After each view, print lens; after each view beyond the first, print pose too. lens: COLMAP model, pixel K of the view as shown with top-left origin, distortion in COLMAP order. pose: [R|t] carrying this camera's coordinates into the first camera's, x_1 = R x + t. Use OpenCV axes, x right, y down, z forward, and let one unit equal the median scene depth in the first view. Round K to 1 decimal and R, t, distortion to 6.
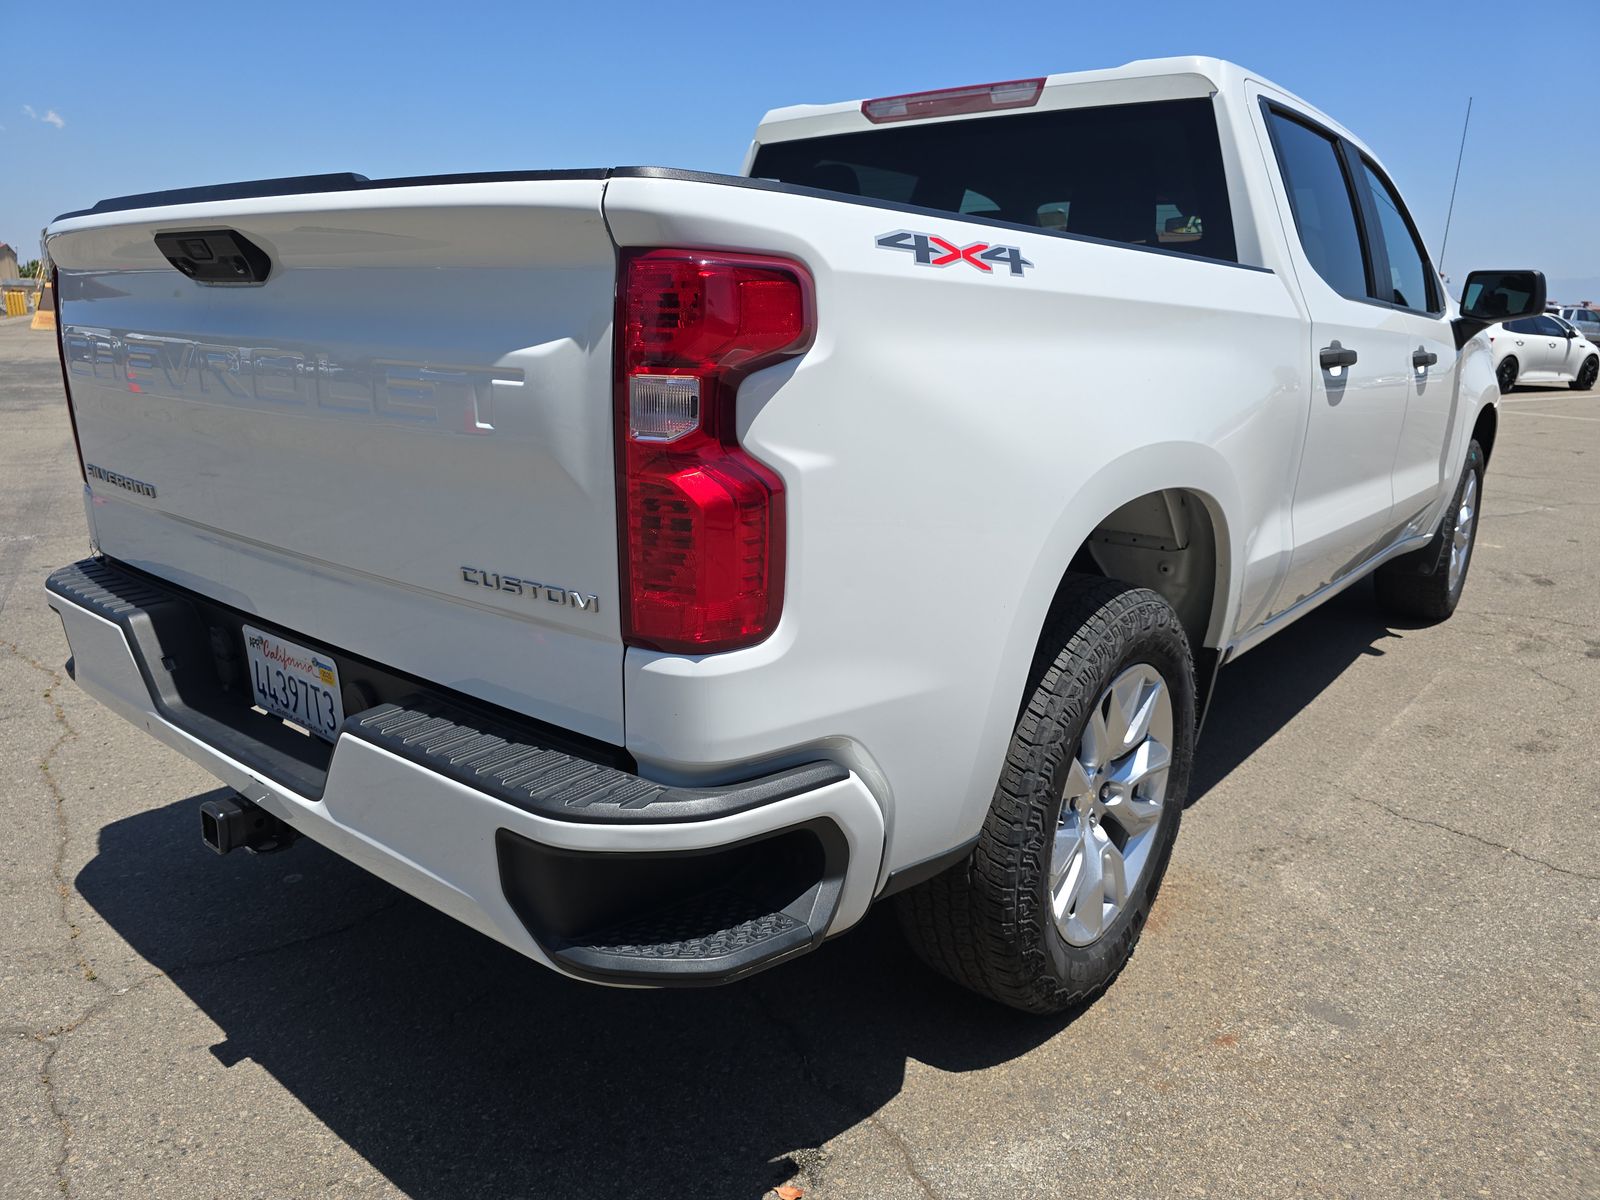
lens RADIAL K [[1083.8, 0, 801.4], [0, 1083.8, 634.8], [0, 0, 1]] dist [0.018776, -0.016694]
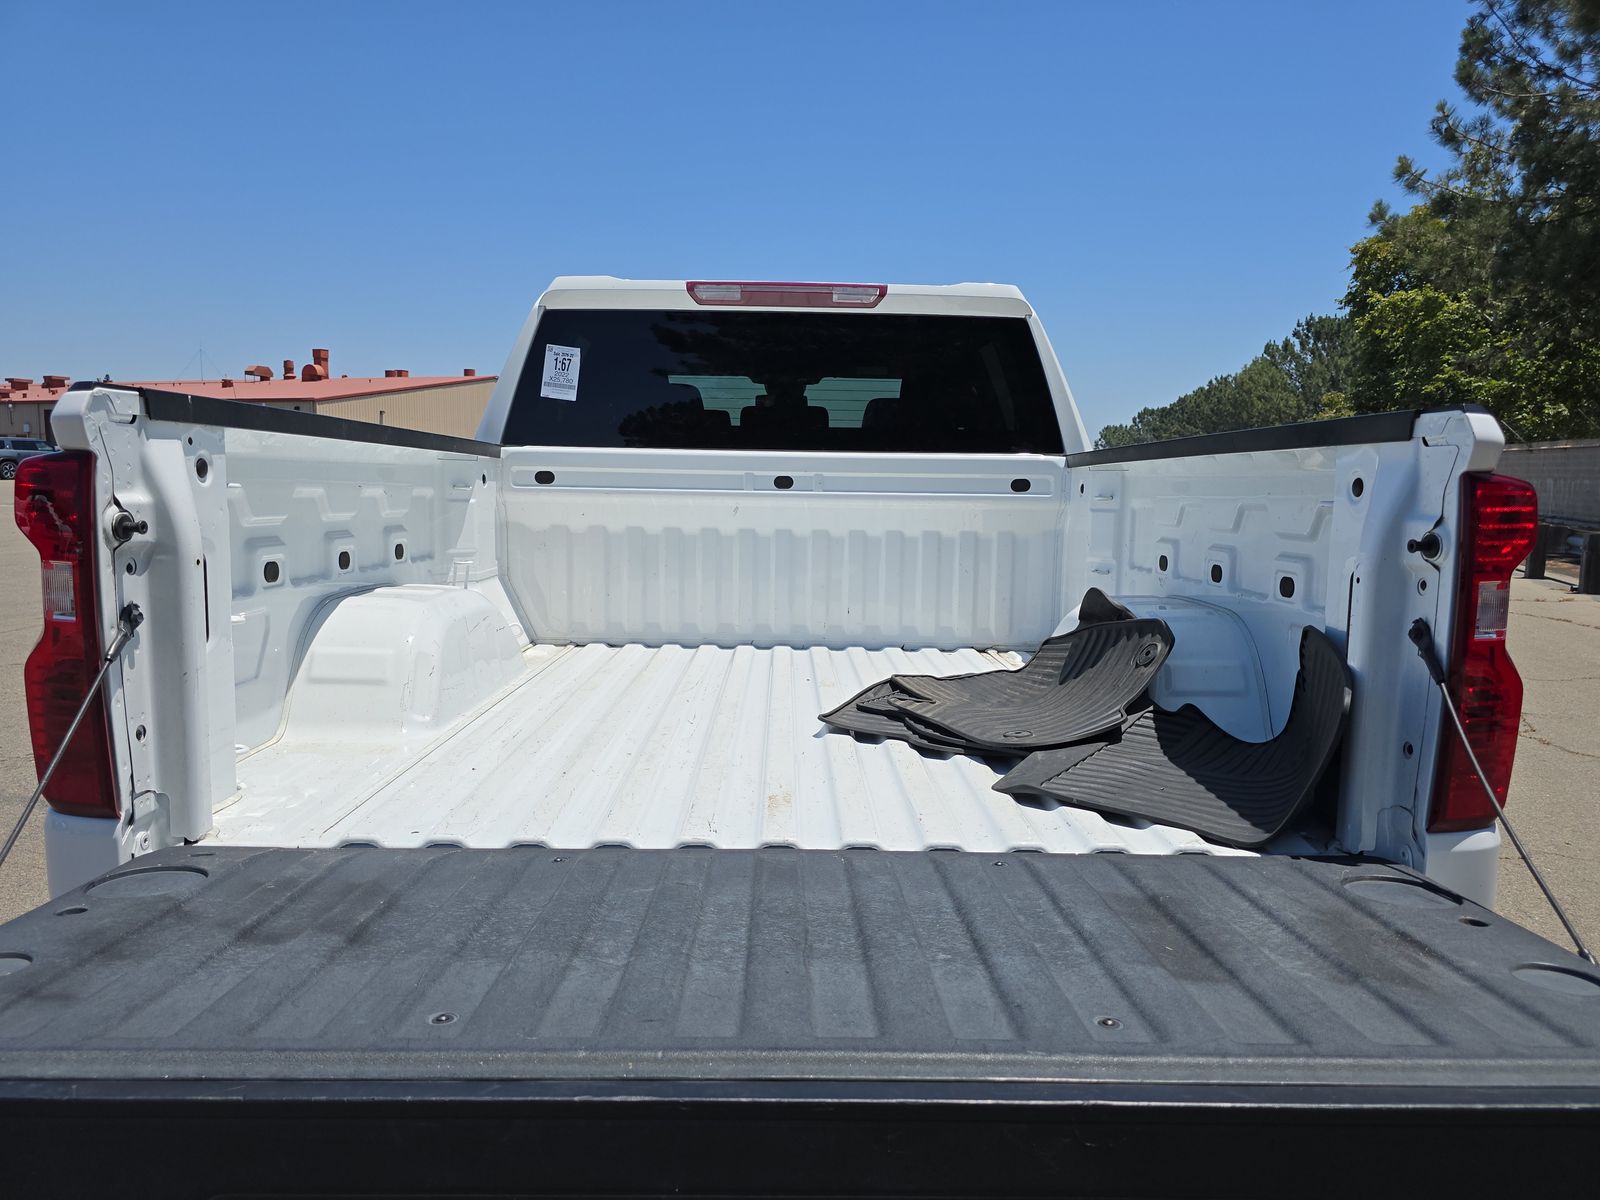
lens RADIAL K [[1083.8, 0, 793.5], [0, 1083.8, 632.6], [0, 0, 1]] dist [0.018776, -0.016694]
pose [[0.768770, -0.100296, 0.631612, -0.692184], [0.180159, 0.981591, -0.063412, -0.119399], [-0.613625, 0.162540, 0.772687, 0.283057]]
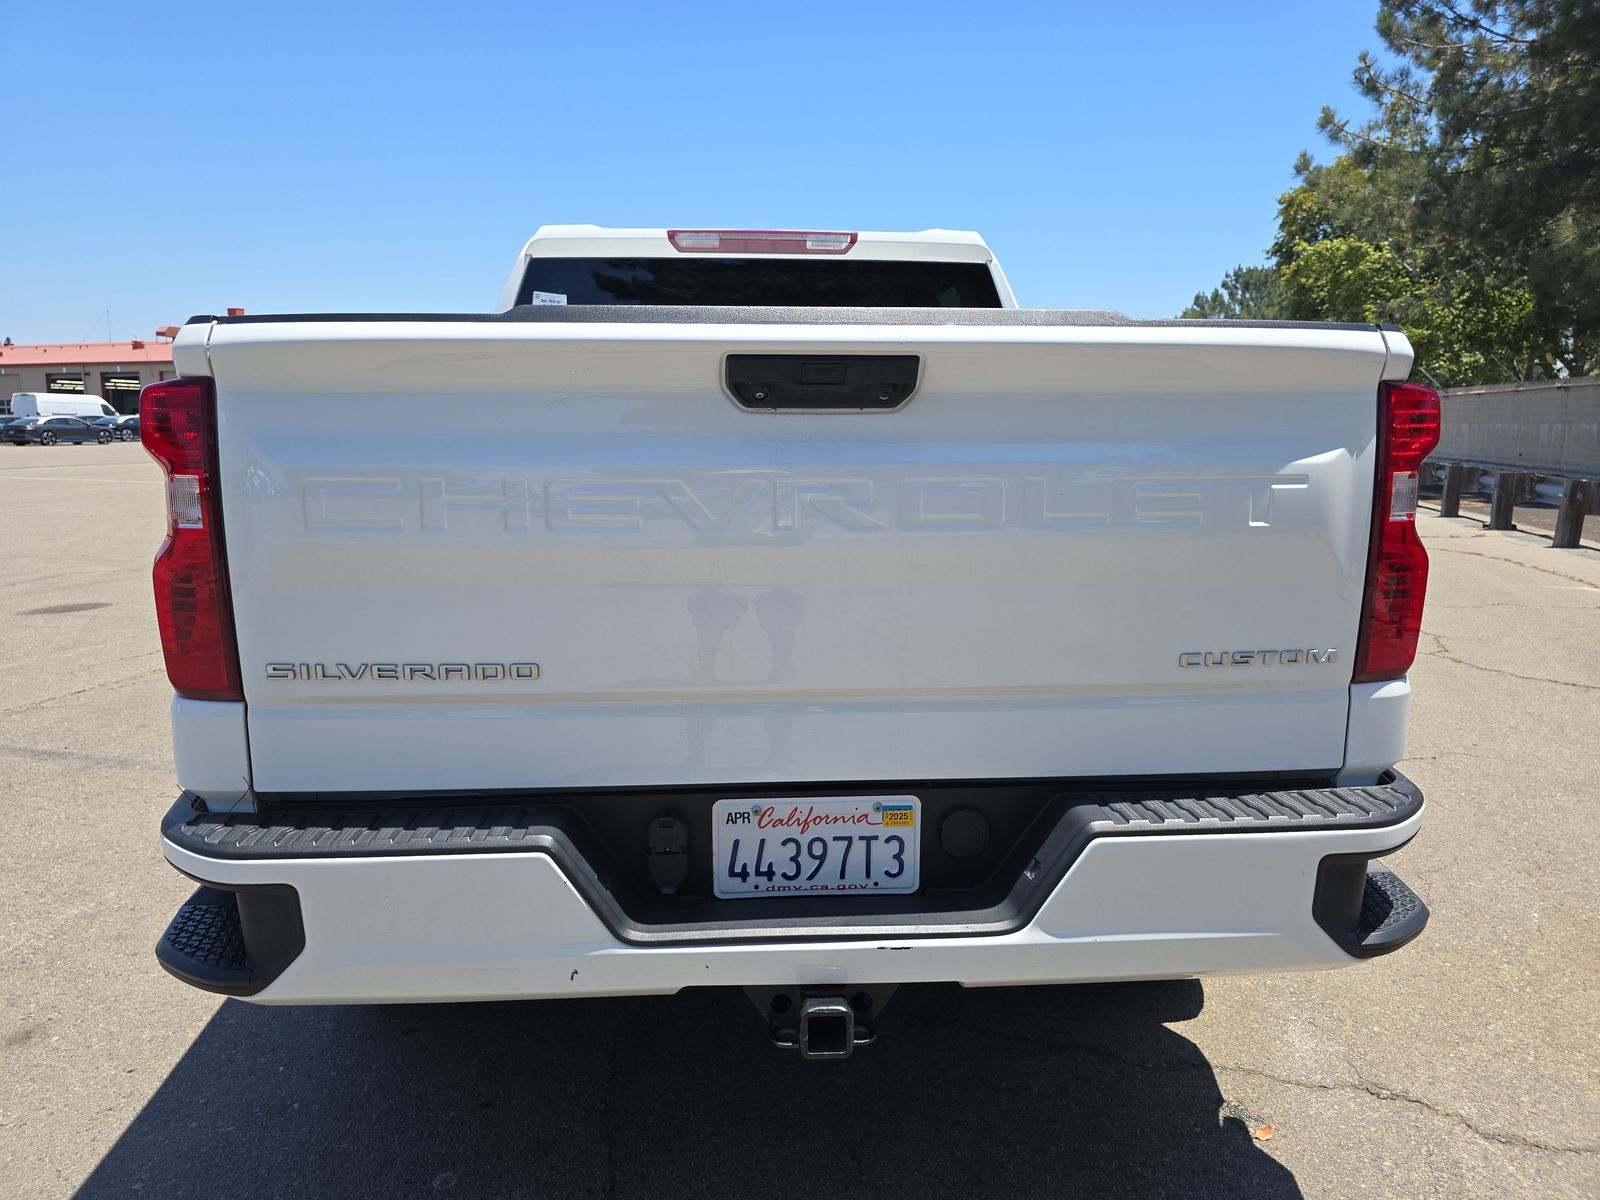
lens RADIAL K [[1083.8, 0, 796.3], [0, 1083.8, 634.6], [0, 0, 1]] dist [0.018776, -0.016694]
pose [[0.729463, -0.144349, 0.668615, -0.796268], [0.205946, 0.978471, -0.013444, -0.087654], [-0.652280, 0.147506, 0.743487, 0.251025]]
